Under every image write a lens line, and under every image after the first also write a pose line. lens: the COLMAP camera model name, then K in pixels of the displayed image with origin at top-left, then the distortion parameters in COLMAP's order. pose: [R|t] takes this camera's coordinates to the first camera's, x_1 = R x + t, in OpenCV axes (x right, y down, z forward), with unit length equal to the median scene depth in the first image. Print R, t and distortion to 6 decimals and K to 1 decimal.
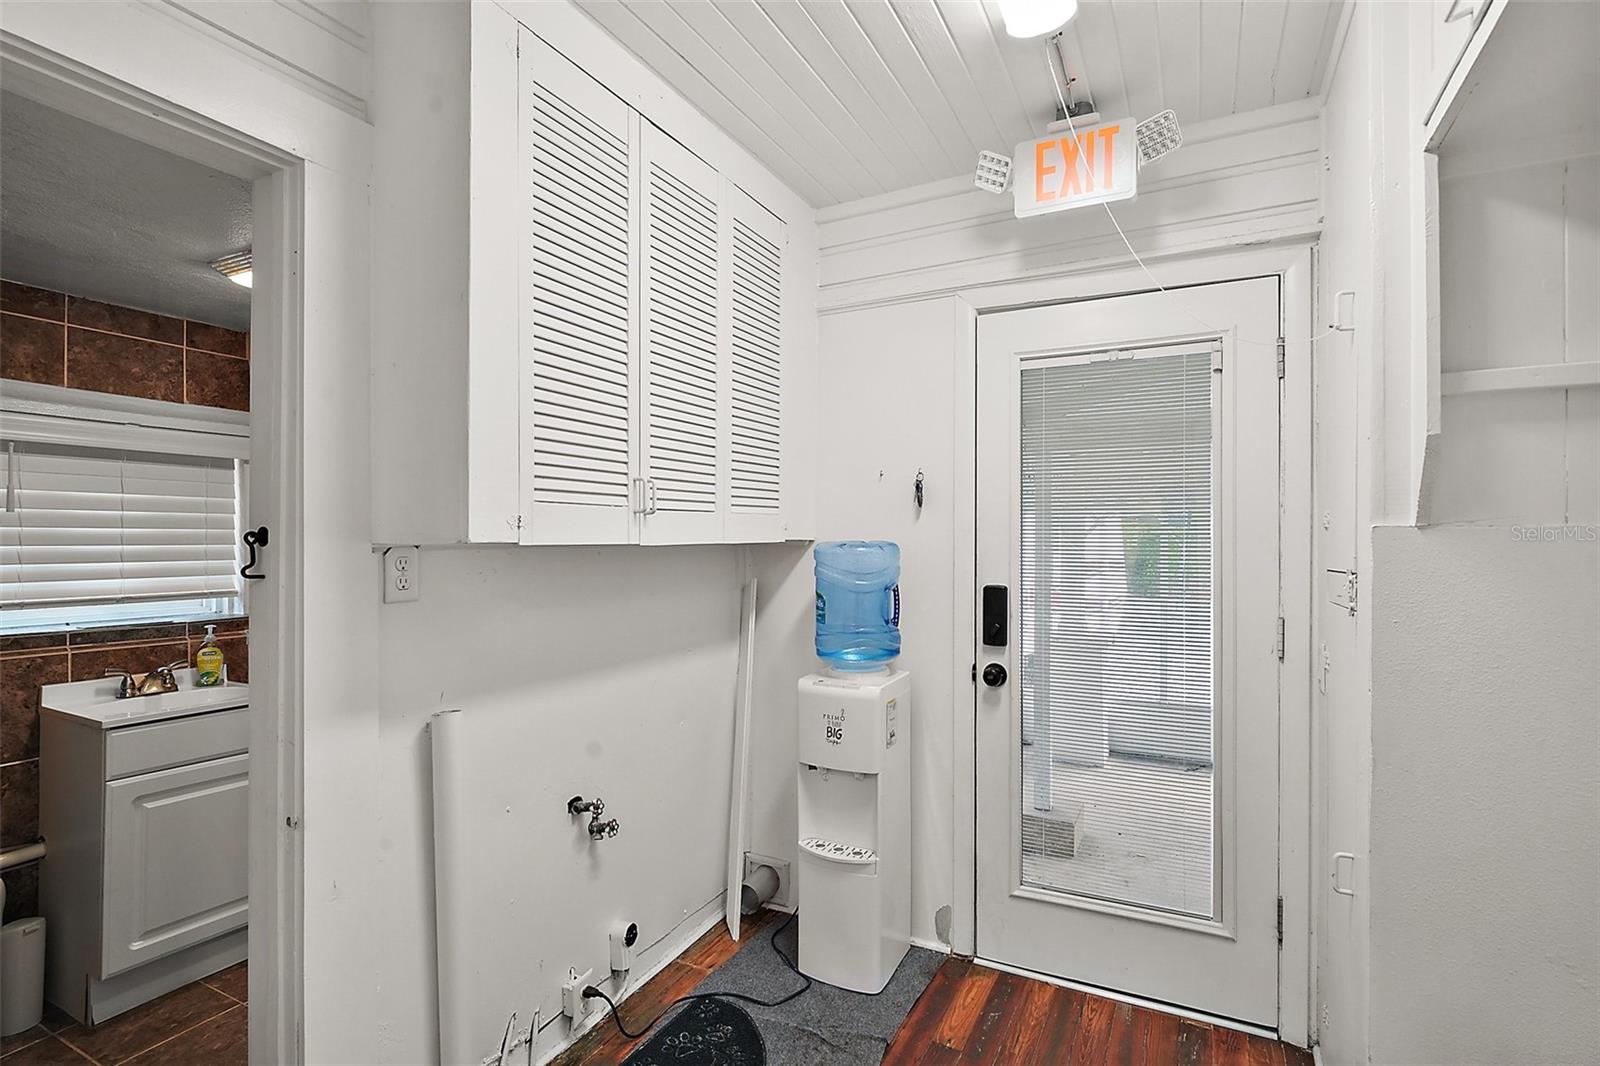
lens RADIAL K [[745.3, 0, 804.7], [0, 745.3, 545.1], [0, 0, 1]] dist [-0.003817, -0.000751]
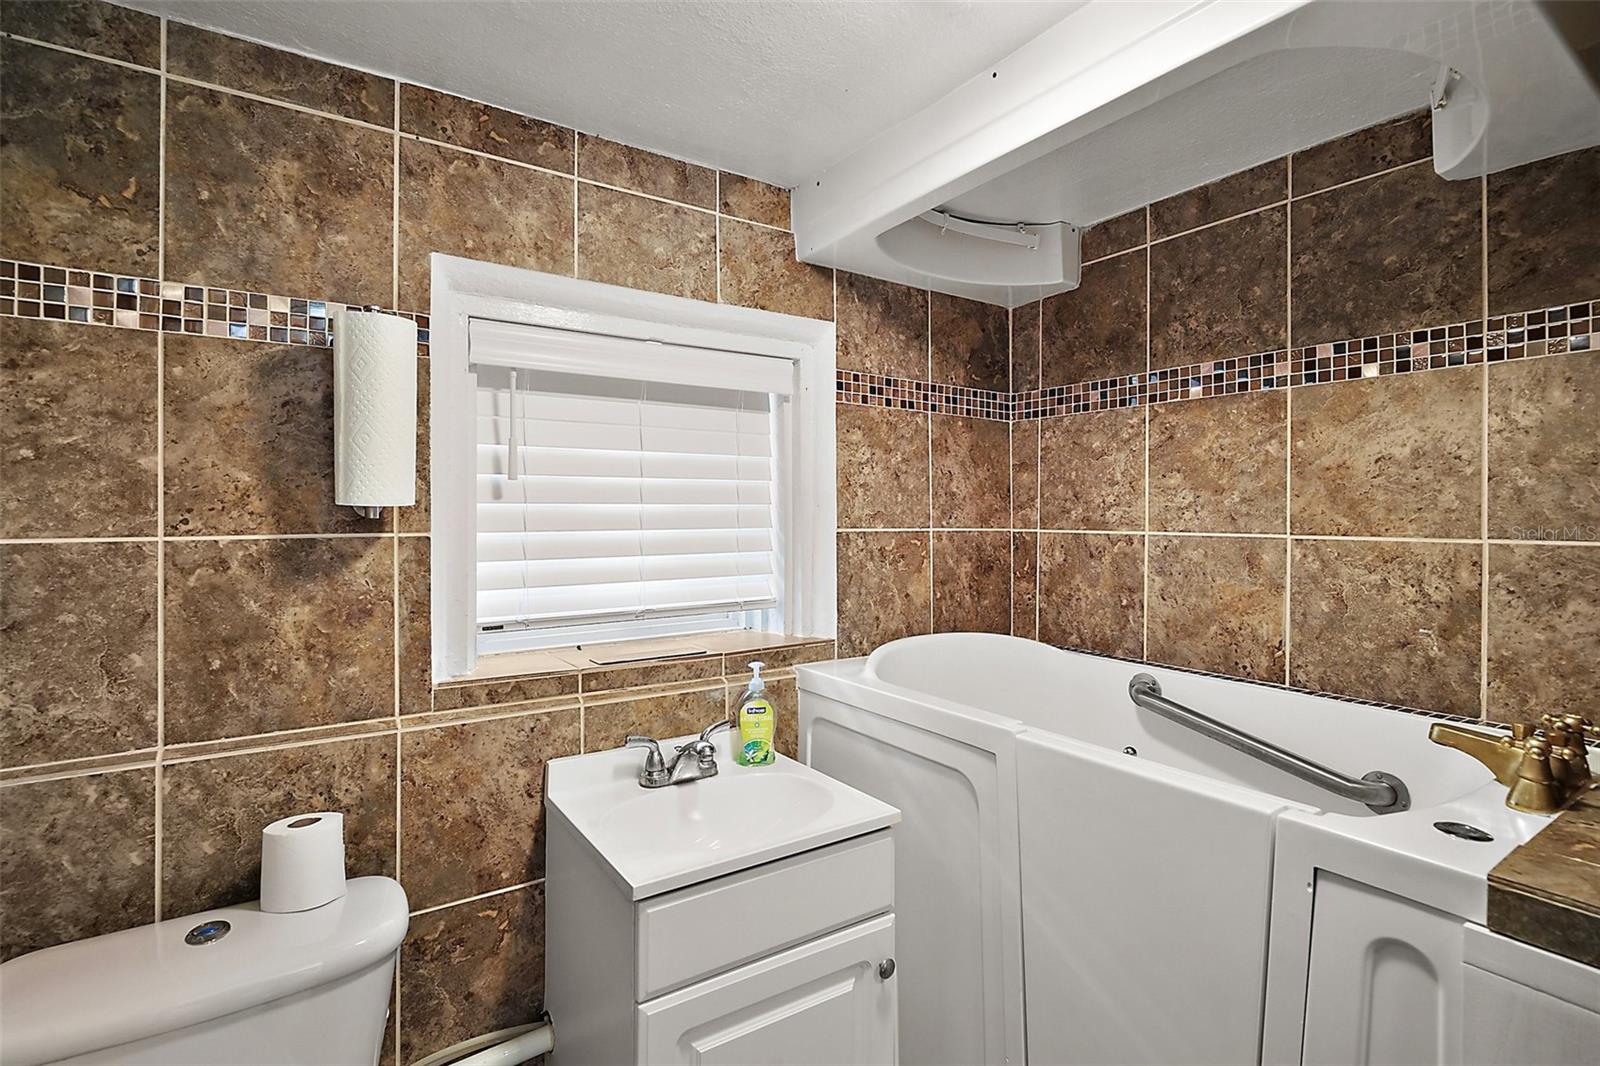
lens RADIAL K [[742.9, 0, 803.4], [0, 742.9, 524.5], [0, 0, 1]] dist [0.001055, -0.000230]
pose [[0.884569, 0.000286, -0.466410, -0.520687], [0.001622, 0.999992, 0.003689, -0.006958], [0.466407, -0.004020, 0.884561, 0.520527]]
